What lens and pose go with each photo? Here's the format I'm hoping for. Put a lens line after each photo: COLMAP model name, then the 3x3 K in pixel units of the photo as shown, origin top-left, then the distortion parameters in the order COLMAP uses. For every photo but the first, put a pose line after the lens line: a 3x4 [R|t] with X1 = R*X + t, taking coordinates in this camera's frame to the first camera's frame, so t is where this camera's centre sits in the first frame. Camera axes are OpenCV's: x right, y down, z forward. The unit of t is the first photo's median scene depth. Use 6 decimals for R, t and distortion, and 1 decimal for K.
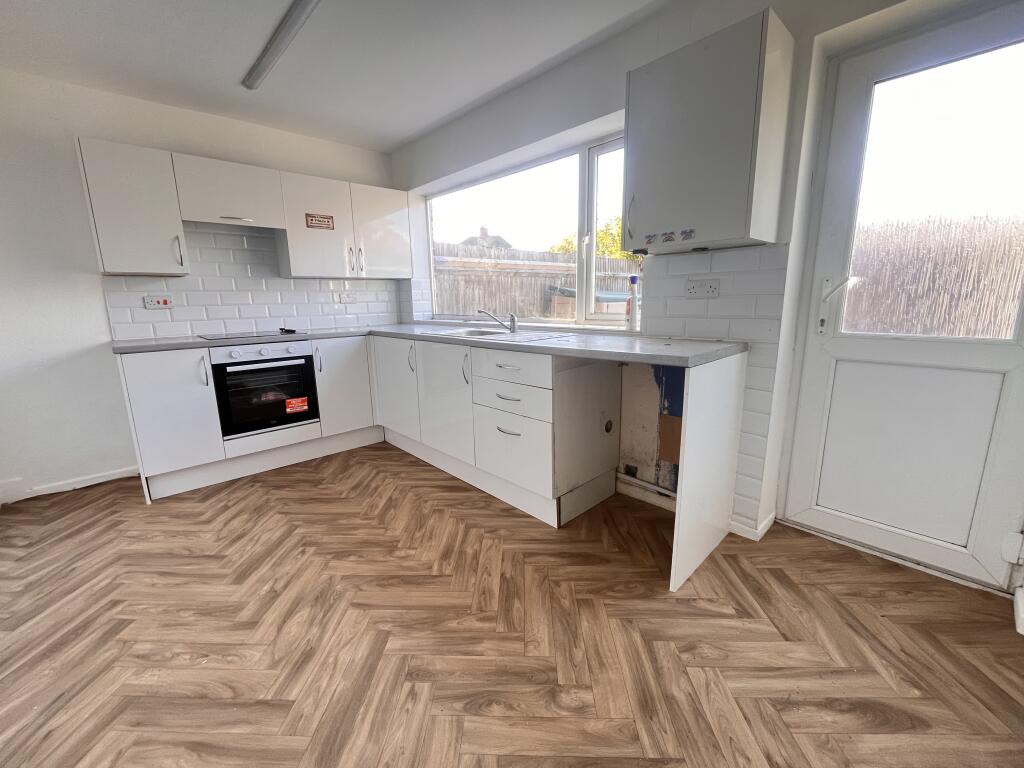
lens RADIAL K [[413.4, 0, 507.2], [0, 413.4, 380.1], [0, 0, 1]] dist [-0.002722, 0.000360]
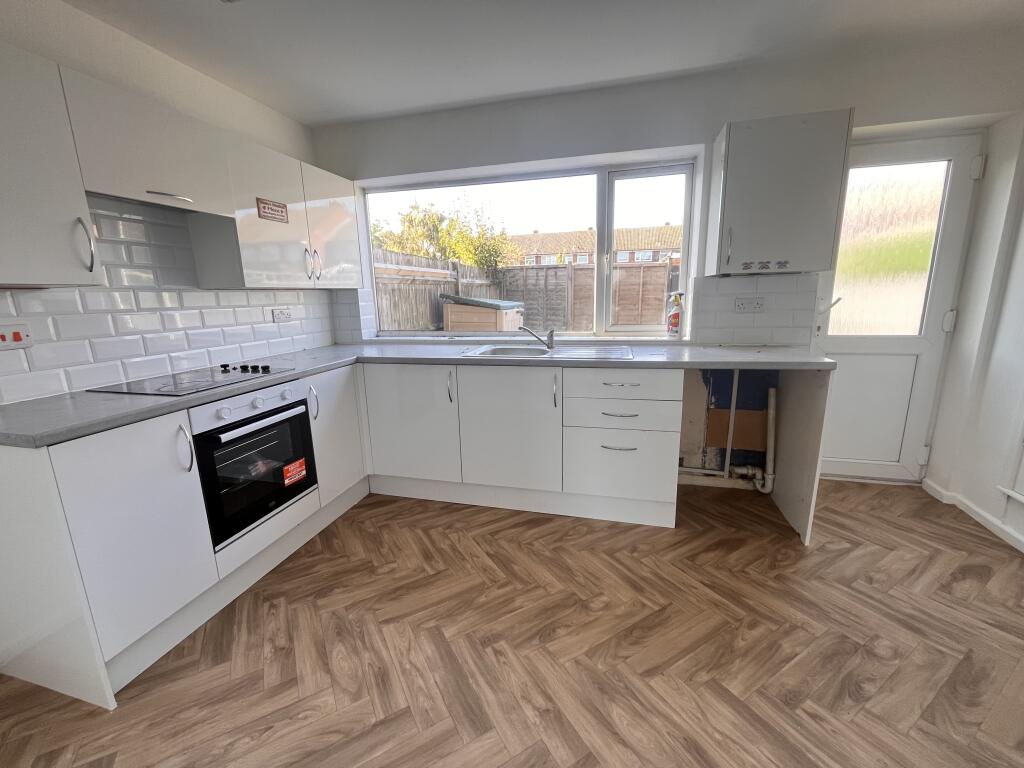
lens RADIAL K [[413.4, 0, 506.4], [0, 413.4, 380.6], [0, 0, 1]] dist [-0.002722, 0.000360]
pose [[0.849146, -0.109780, 0.516623, -0.742555], [0.111342, 0.993385, 0.028083, -0.099097], [-0.516288, 0.033675, 0.855753, 0.281036]]
